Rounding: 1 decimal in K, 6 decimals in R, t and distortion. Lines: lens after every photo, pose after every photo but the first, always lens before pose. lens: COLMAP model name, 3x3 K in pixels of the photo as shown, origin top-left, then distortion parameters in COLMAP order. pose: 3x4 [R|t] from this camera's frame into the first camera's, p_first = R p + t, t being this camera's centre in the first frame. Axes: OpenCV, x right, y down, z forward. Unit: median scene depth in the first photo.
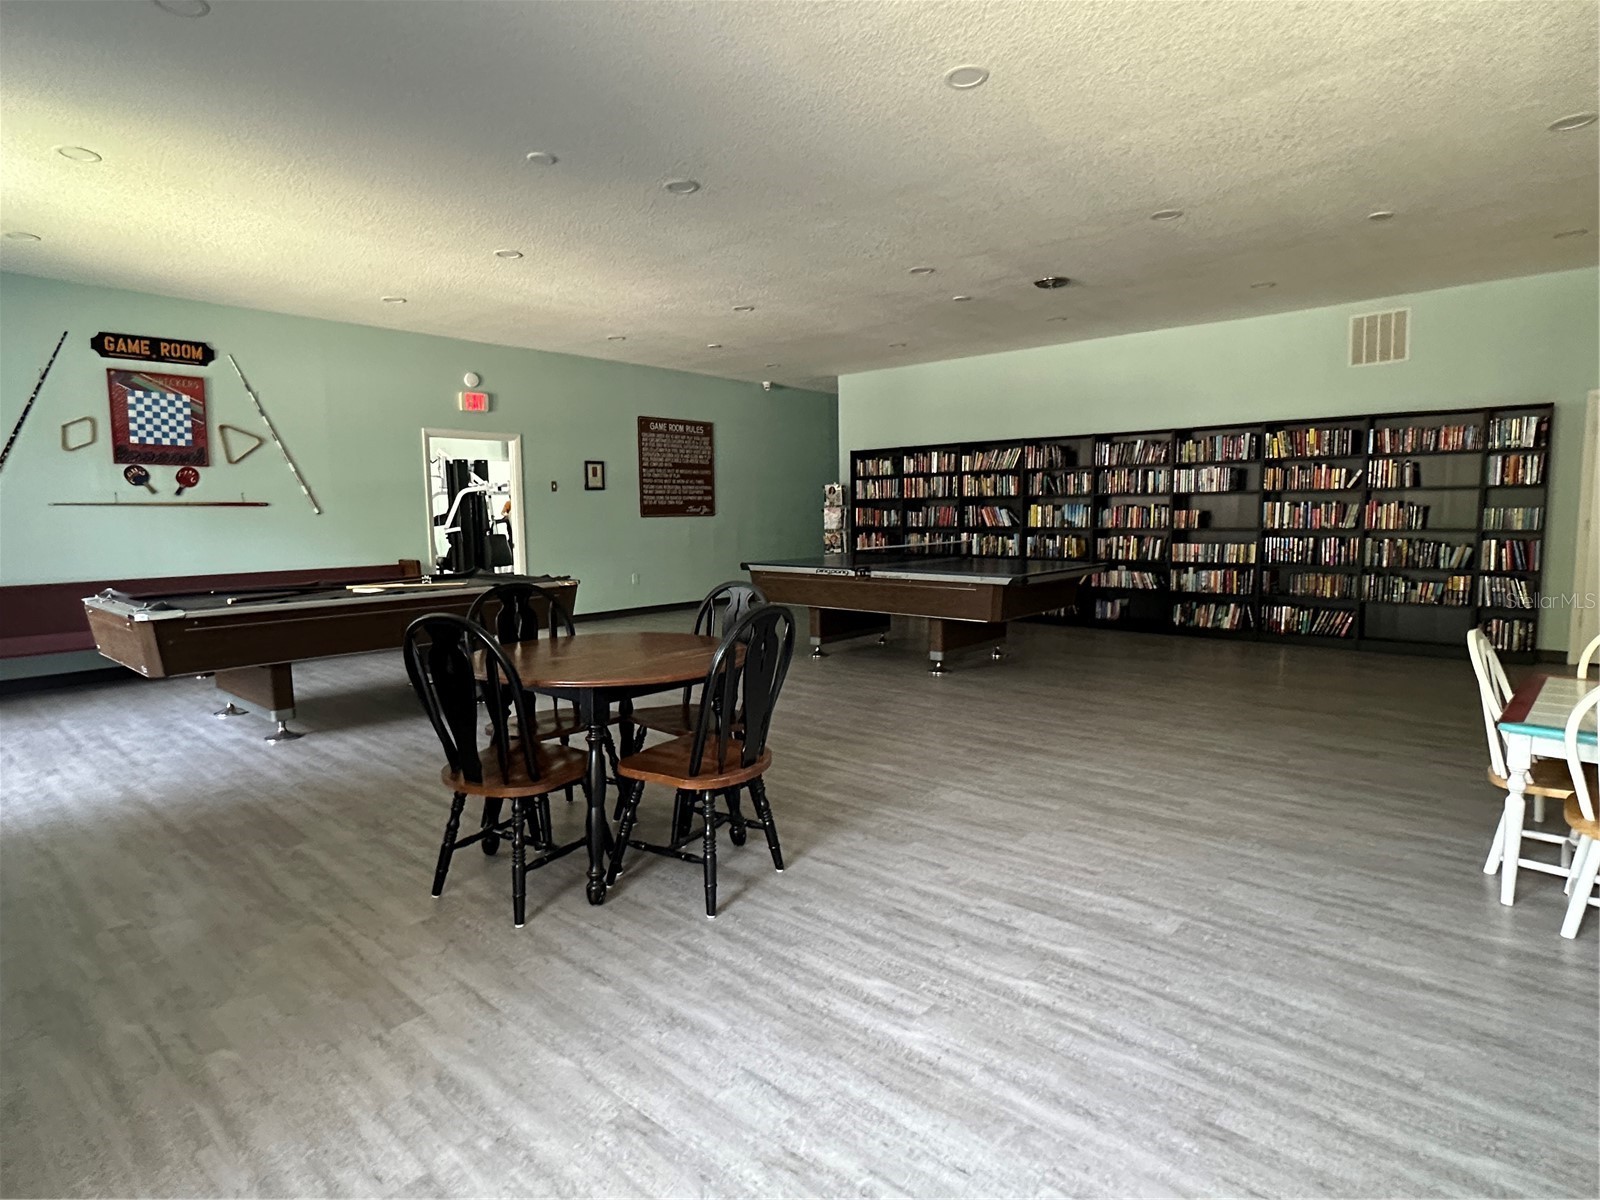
lens RADIAL K [[859.6, 0, 805.3], [0, 859.6, 597.6], [0, 0, 1]] dist [-0.001296, -0.000132]
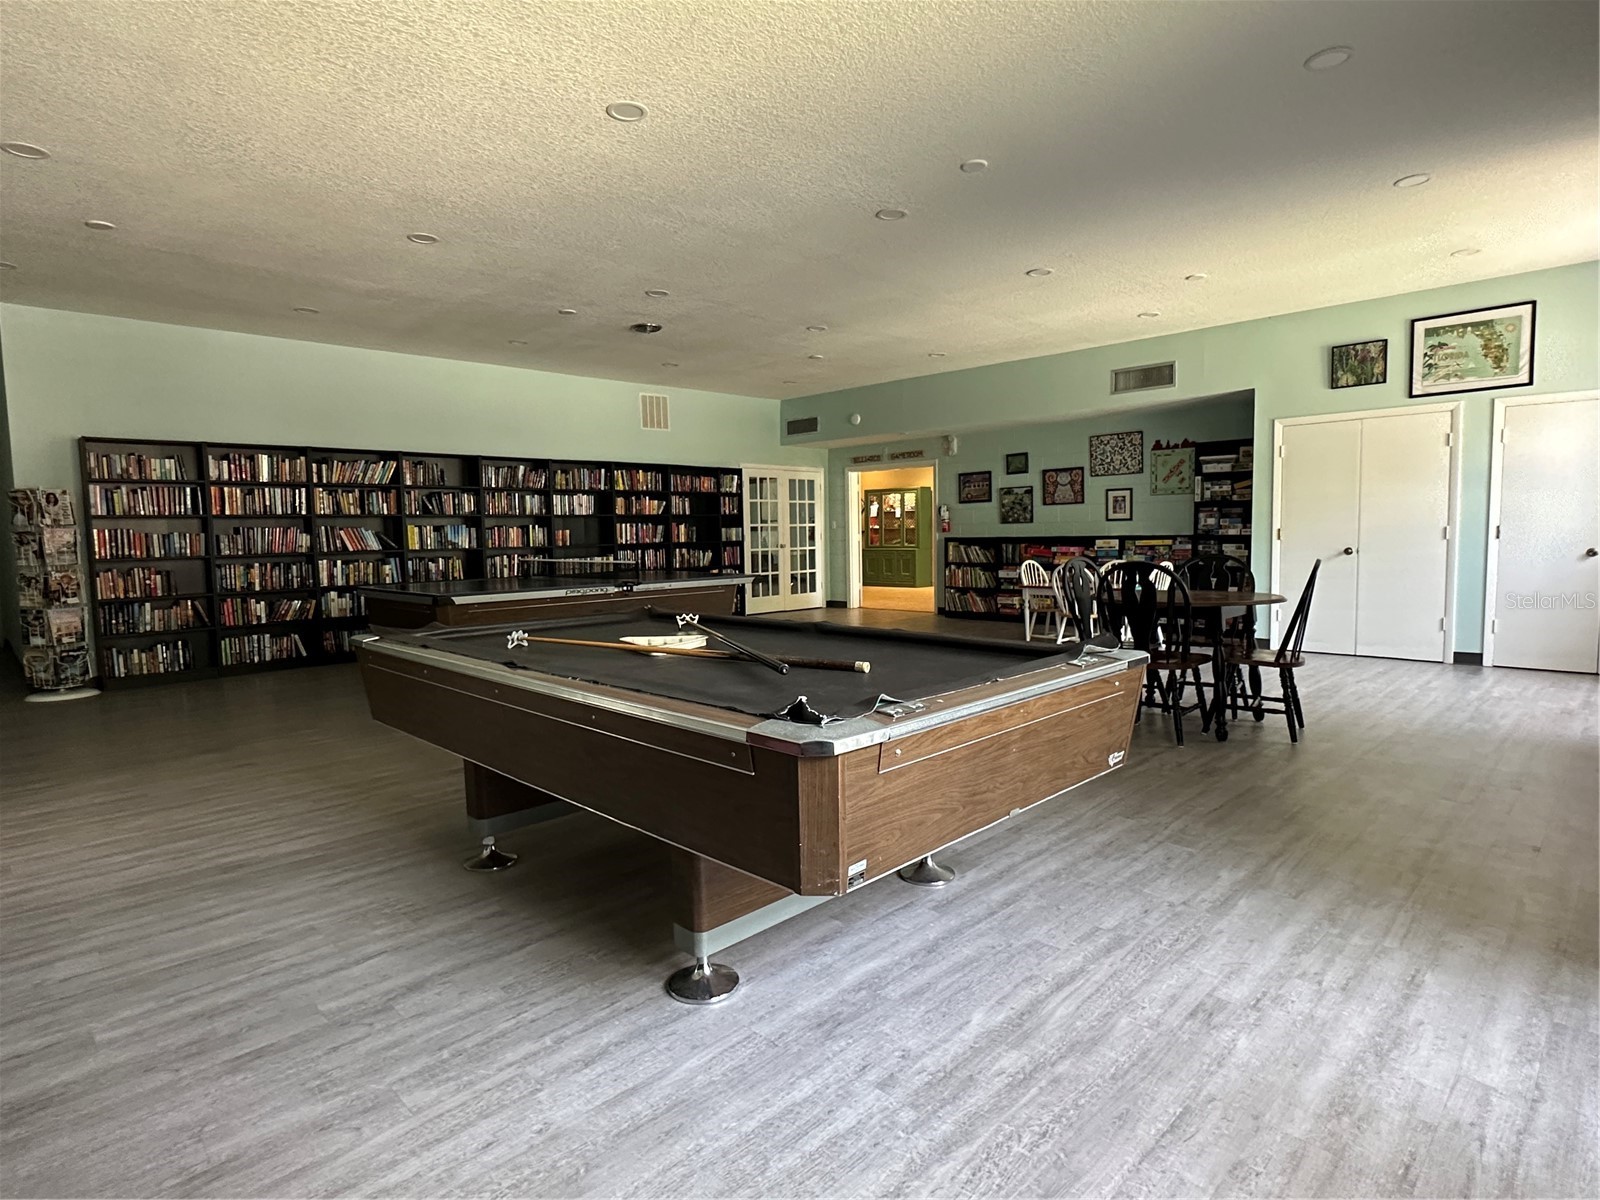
lens RADIAL K [[859.6, 0, 805.3], [0, 859.6, 597.6], [0, 0, 1]] dist [-0.001296, -0.000132]
pose [[0.060231, -0.067362, 0.995909, -0.667088], [0.118836, 0.991108, 0.059850, -0.039629], [-0.991085, 0.114745, 0.067700, 0.573426]]
